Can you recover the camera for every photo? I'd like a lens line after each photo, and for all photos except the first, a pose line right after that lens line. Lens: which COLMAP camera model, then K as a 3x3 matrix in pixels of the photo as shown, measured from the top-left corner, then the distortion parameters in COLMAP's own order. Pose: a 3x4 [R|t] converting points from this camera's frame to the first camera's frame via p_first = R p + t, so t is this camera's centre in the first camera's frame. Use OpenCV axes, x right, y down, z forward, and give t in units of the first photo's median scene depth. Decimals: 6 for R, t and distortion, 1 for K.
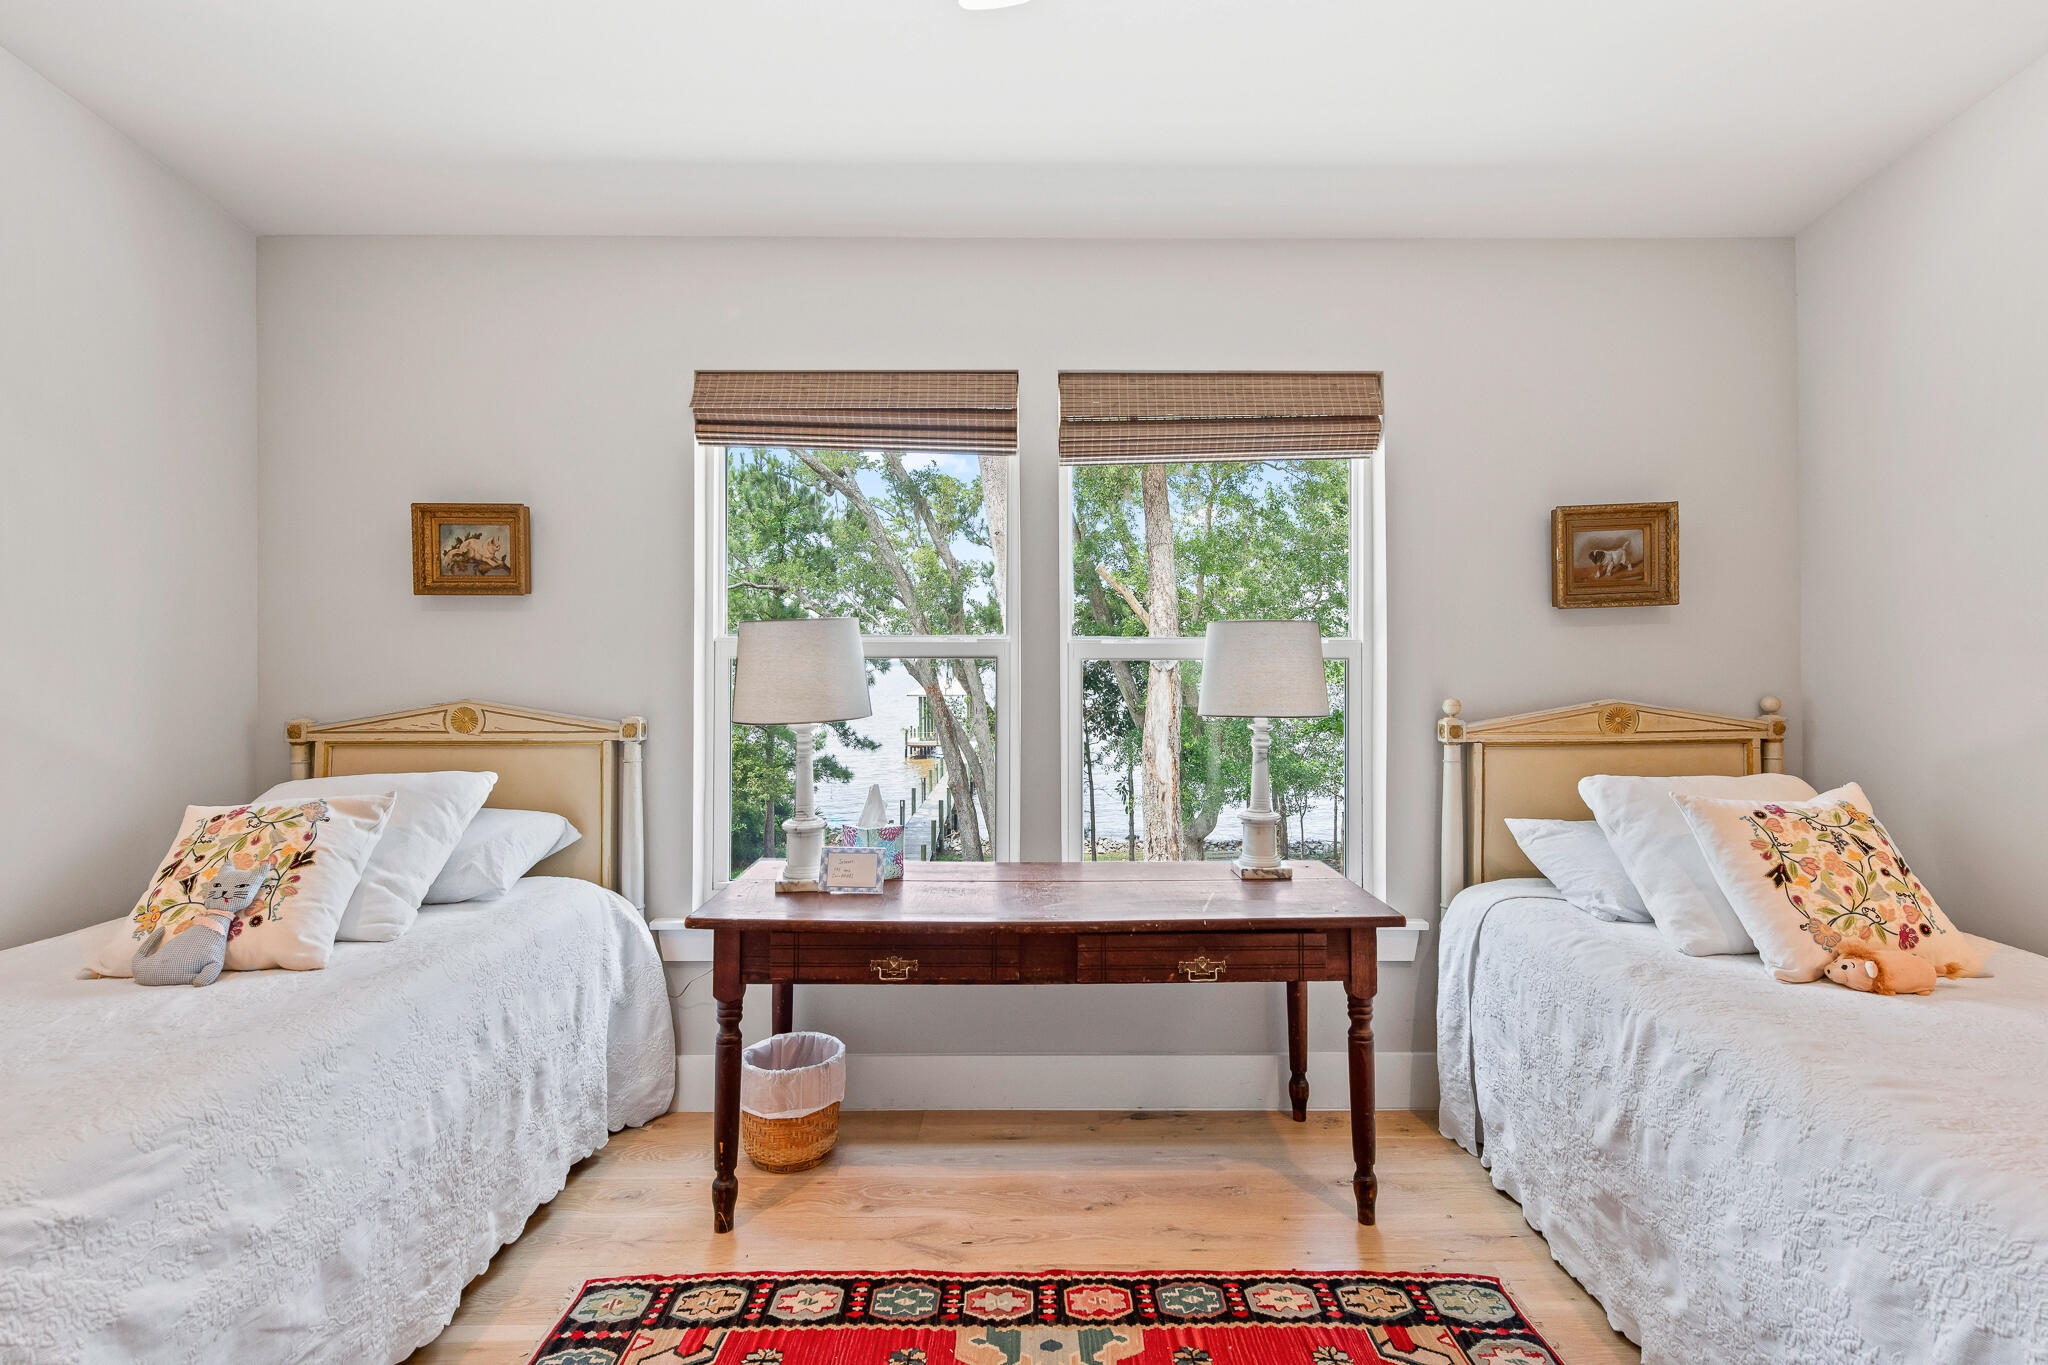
lens RADIAL K [[1020.8, 0, 1024.3], [0, 1020.8, 666.8], [0, 0, 1]] dist [0.003594, -0.000002]
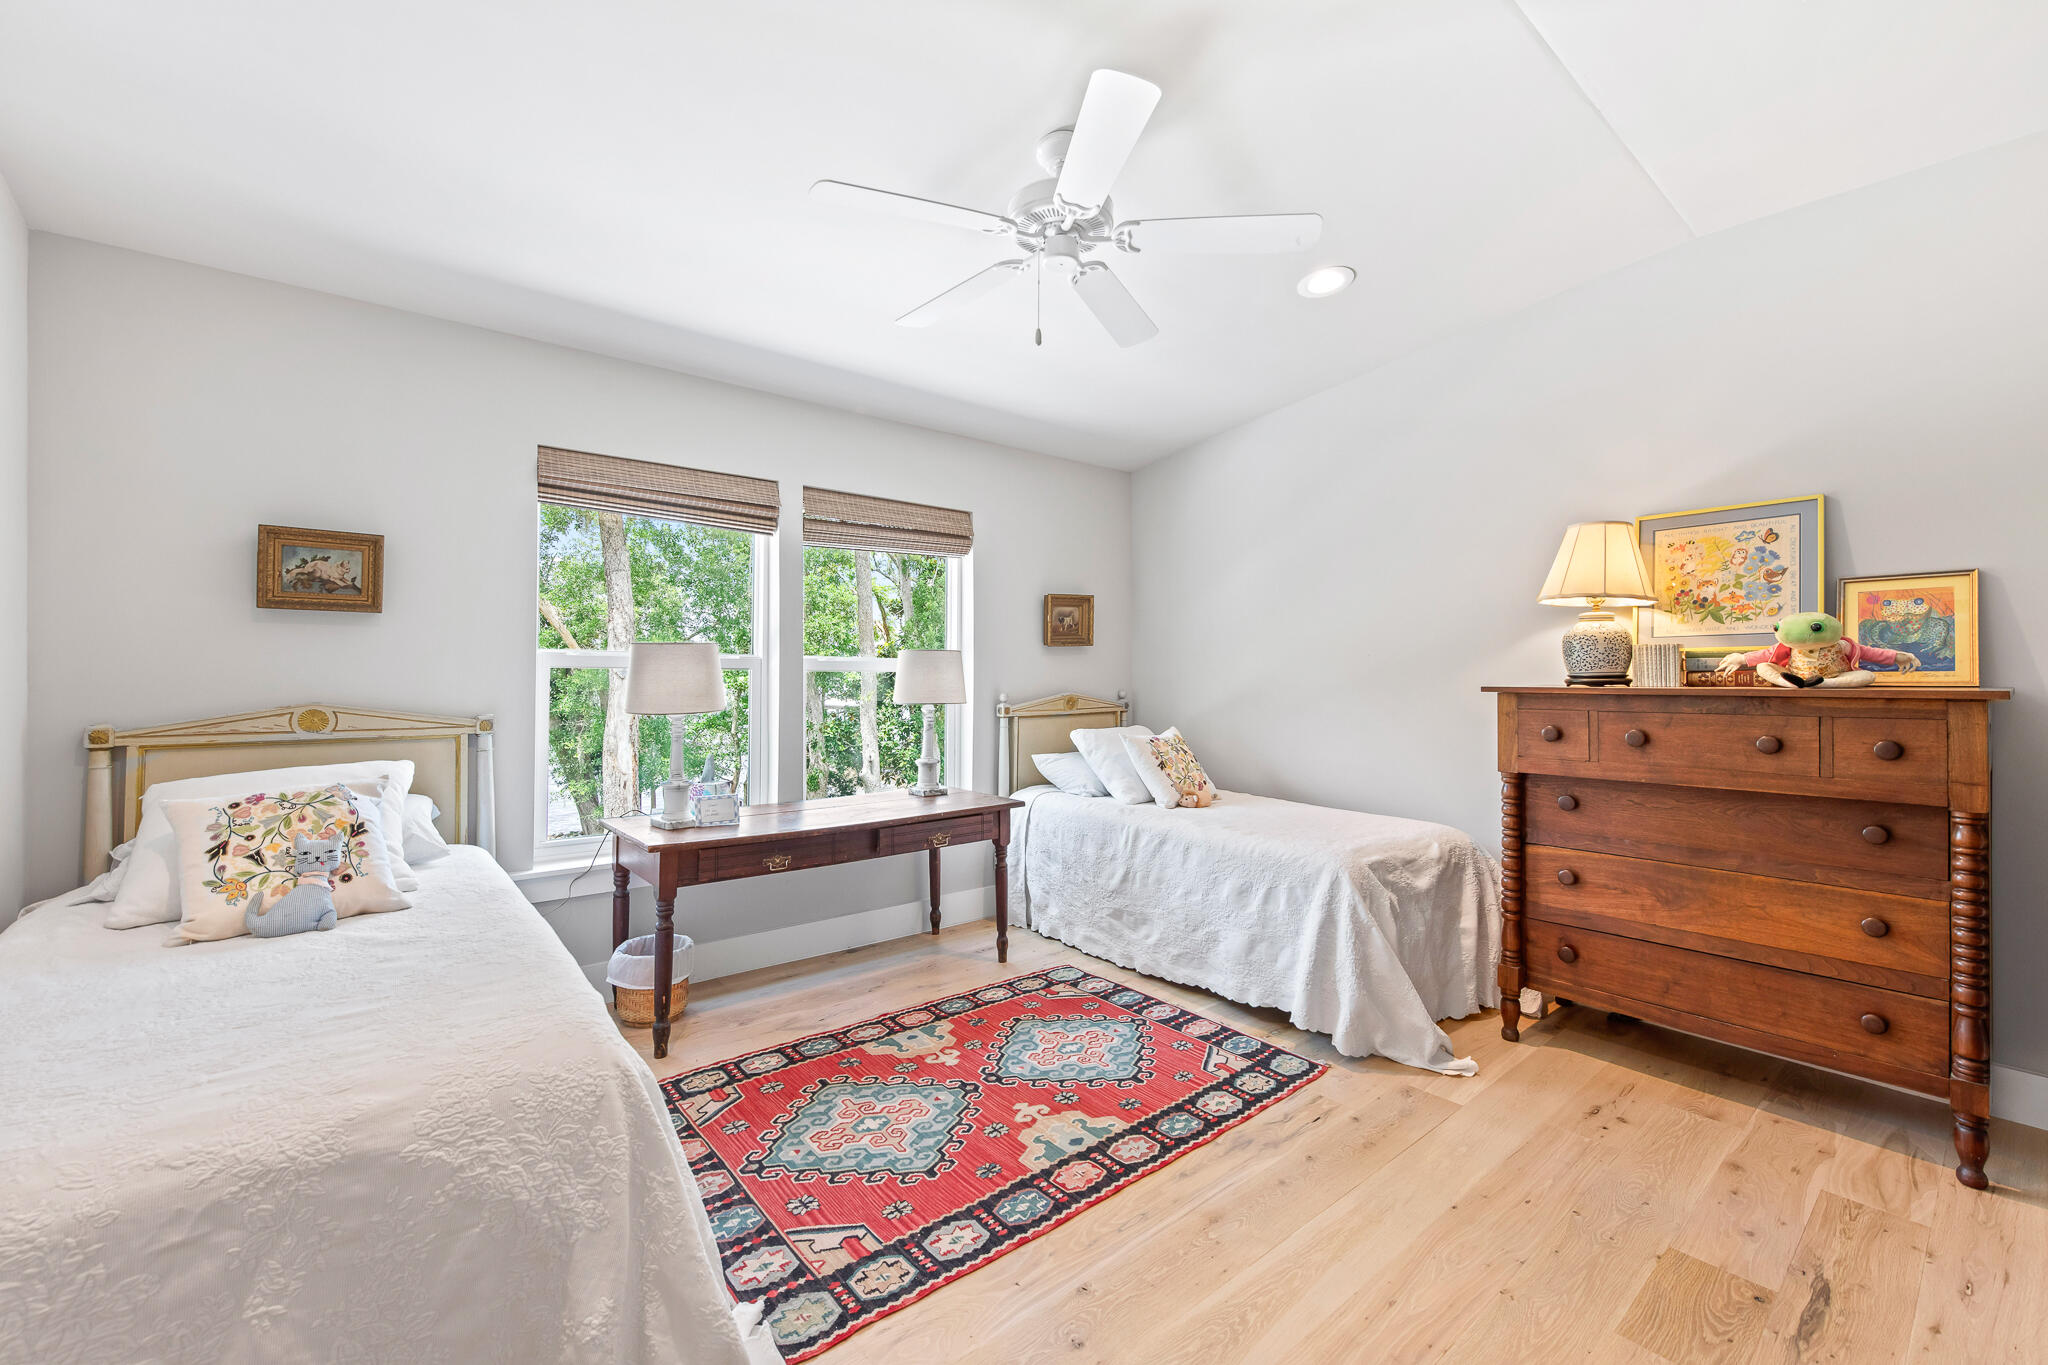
lens RADIAL K [[847.3, 0, 1024.0], [0, 847.3, 682.5], [0, 0, 1]] dist [-0.000269, -0.000138]
pose [[0.775665, -0.002067, 0.631141, -0.592465], [-0.003198, 0.999969, 0.007205, 0.000454], [-0.631137, -0.007607, 0.775634, -0.246968]]
